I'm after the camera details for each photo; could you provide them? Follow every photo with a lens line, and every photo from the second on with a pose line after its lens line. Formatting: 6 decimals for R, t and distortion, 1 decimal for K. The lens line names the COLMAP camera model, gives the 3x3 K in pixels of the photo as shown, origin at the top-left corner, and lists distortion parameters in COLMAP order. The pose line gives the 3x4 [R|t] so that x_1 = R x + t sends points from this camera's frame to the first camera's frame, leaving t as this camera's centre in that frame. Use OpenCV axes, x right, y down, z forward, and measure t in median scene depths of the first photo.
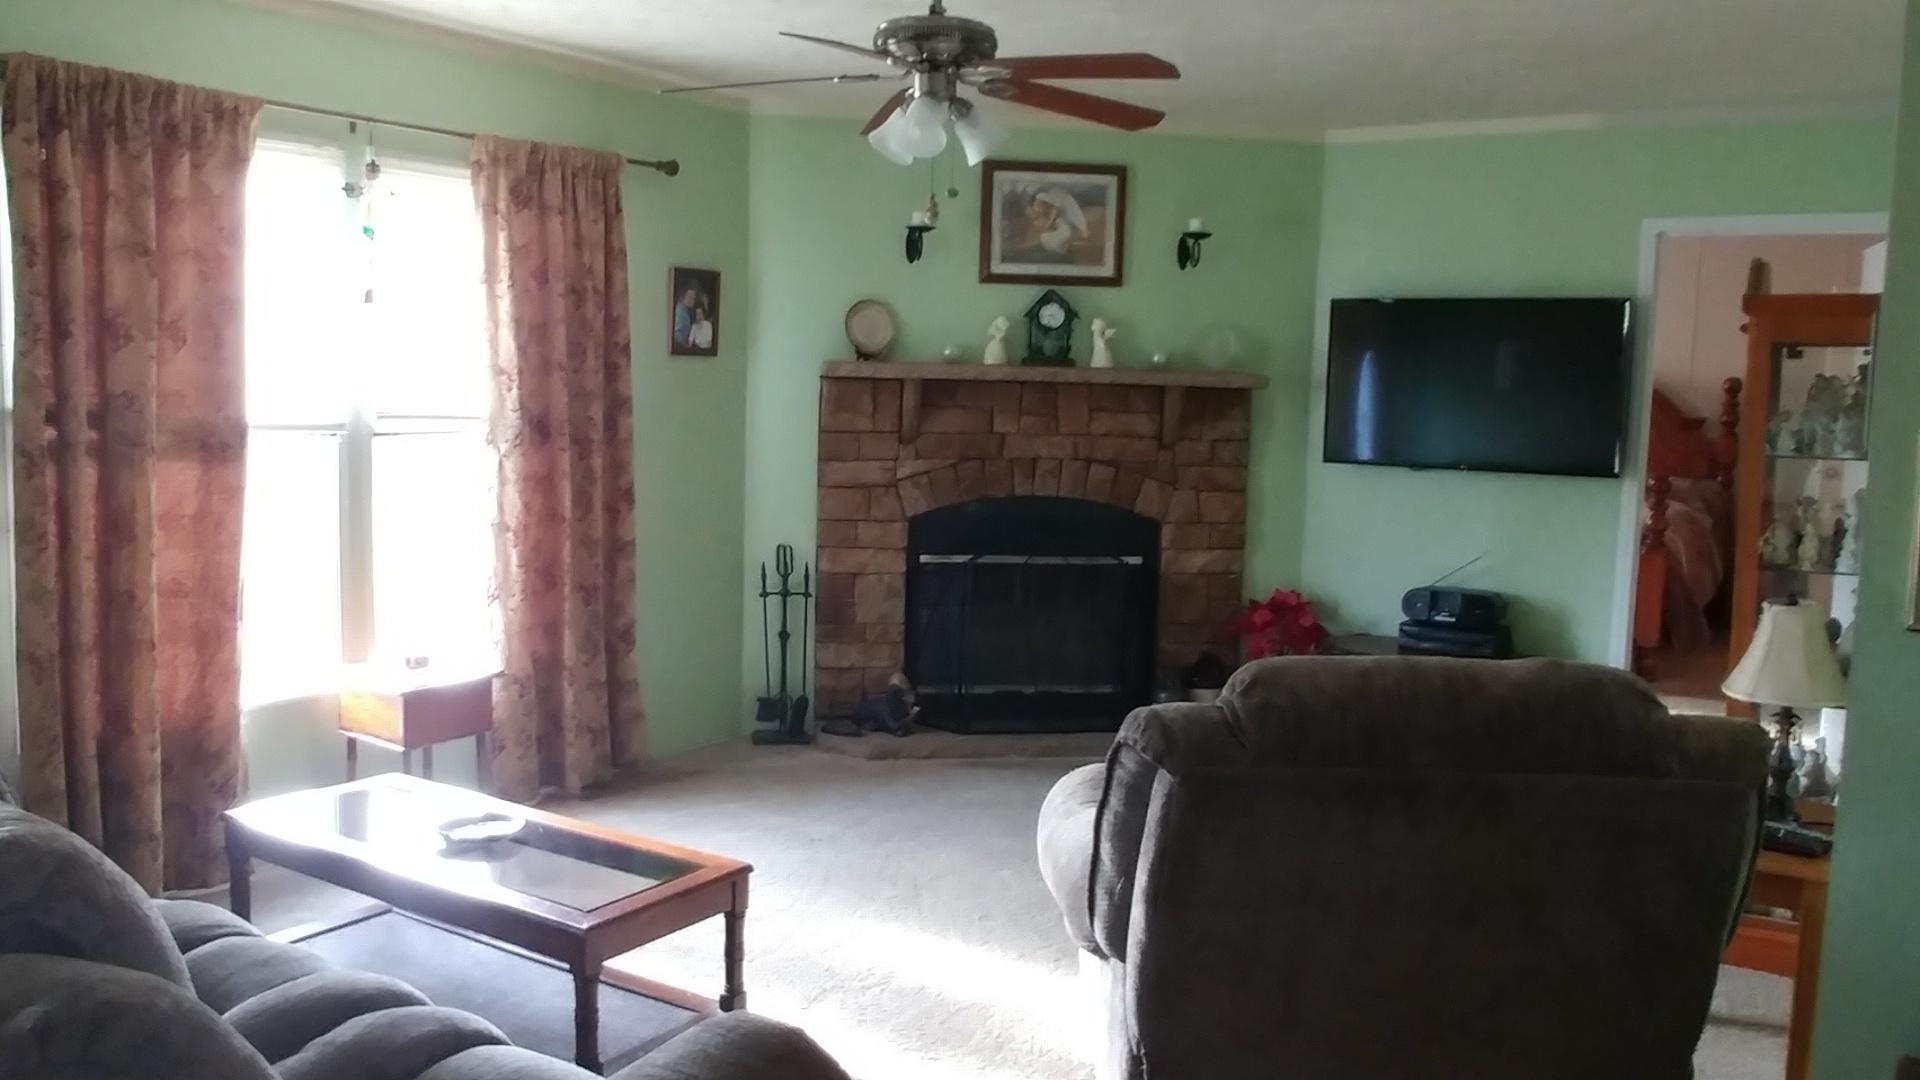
lens RADIAL K [[1542.1, 0, 957.5], [0, 1542.1, 540.5], [0, 0, 1]] dist [-0.035492, 0.005673]
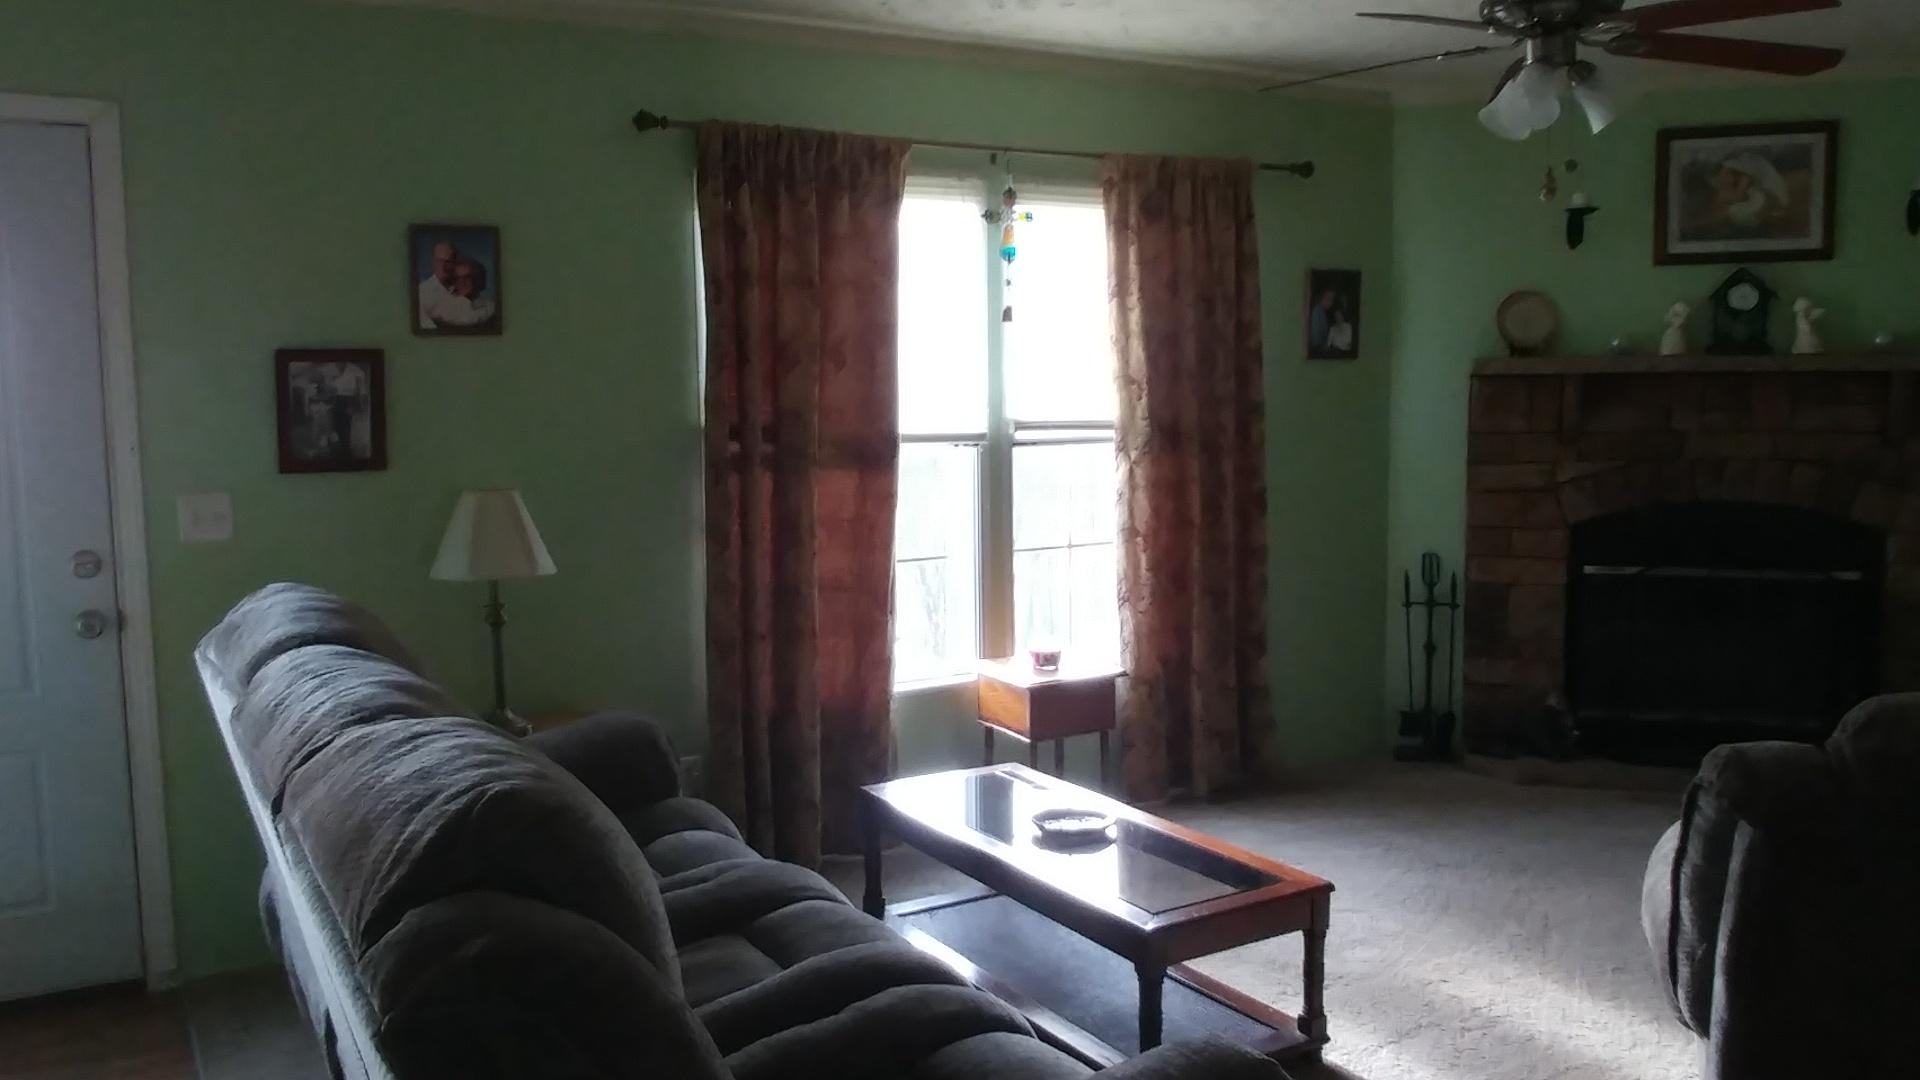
lens RADIAL K [[1527.0, 0, 959.2], [0, 1527.0, 531.1], [0, 0, 1]] dist [-0.026058, -0.007434]
pose [[0.898360, 0.006088, -0.439218, 0.045311], [-0.011158, 0.999898, -0.008964, 0.001226], [0.439118, 0.012953, 0.898336, 0.026219]]
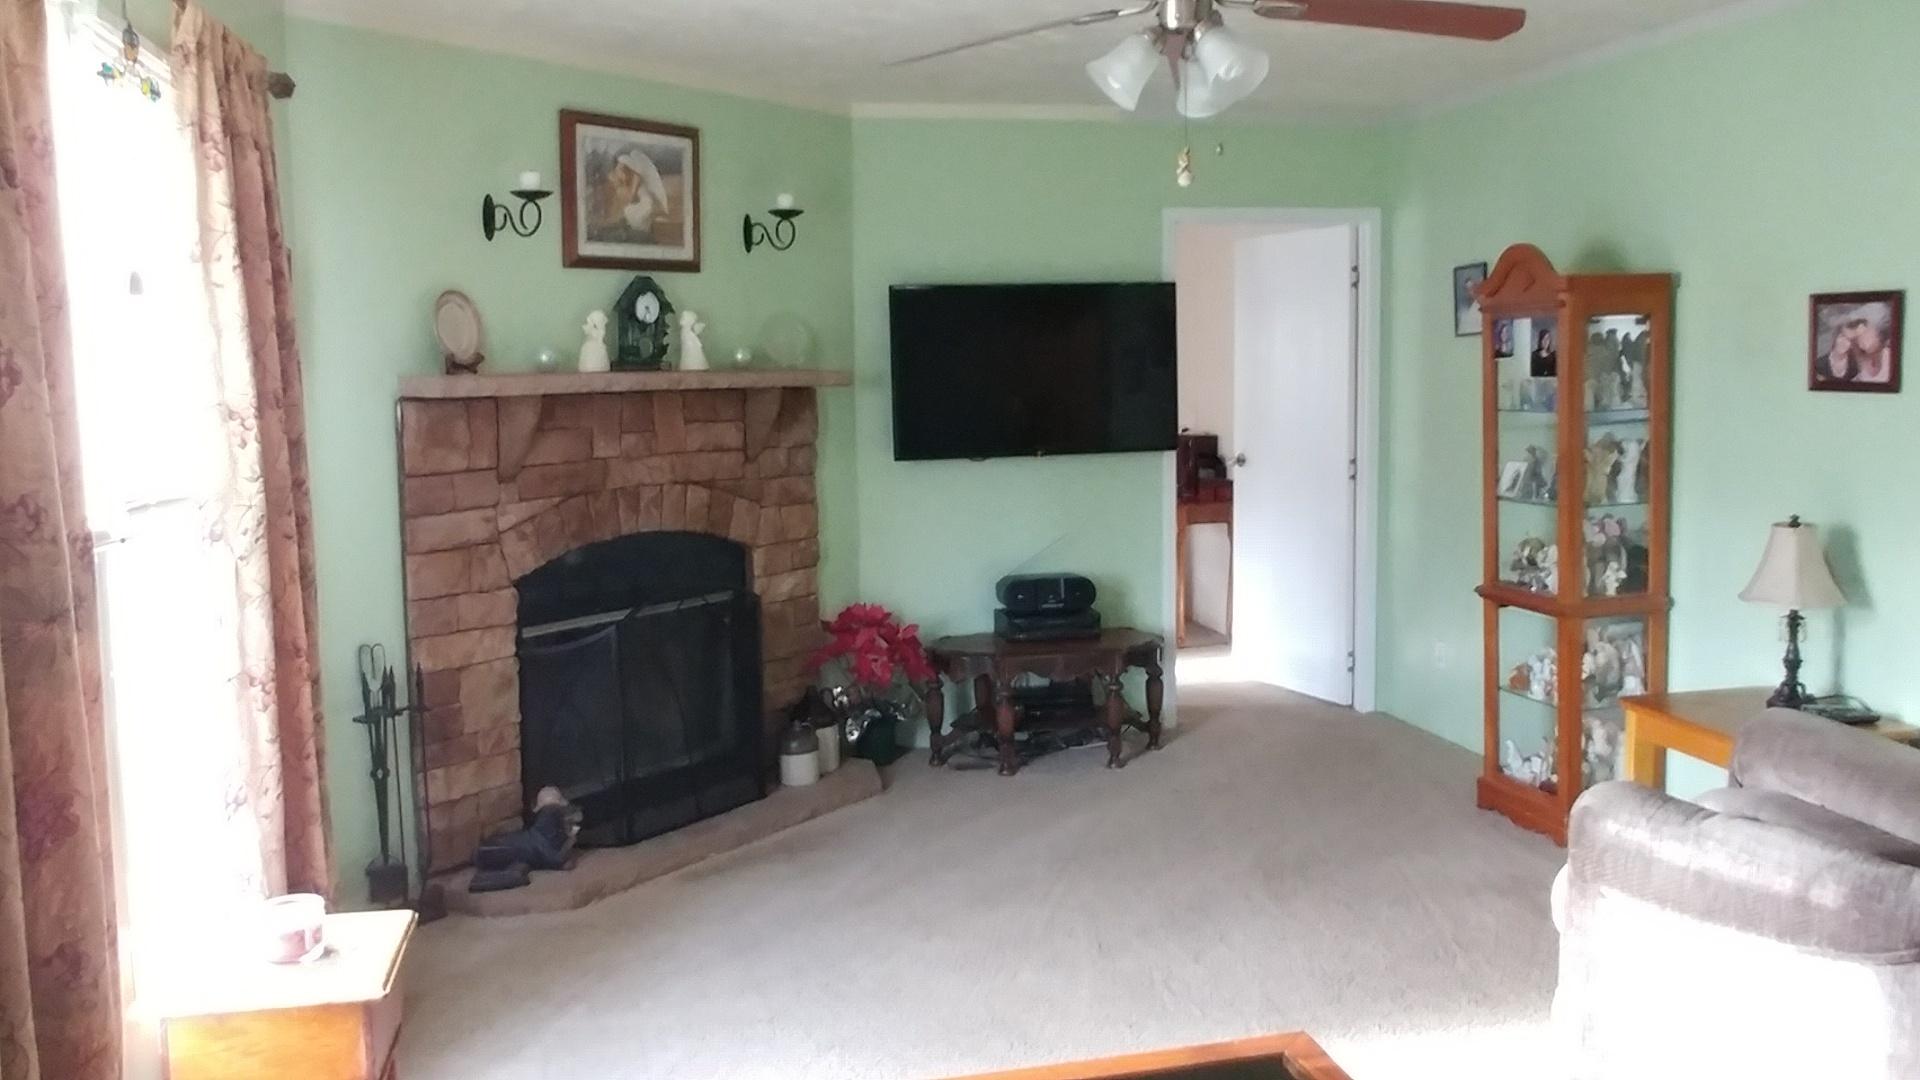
lens RADIAL K [[1575.2, 0, 960.0], [0, 1575.2, 528.1], [0, 0, 1]] dist [-0.027938, 0.003882]
pose [[0.692970, -0.113721, 0.711941, -0.481393], [0.118202, 0.992040, 0.043410, -0.054714], [-0.711211, 0.054071, 0.700896, 0.354881]]
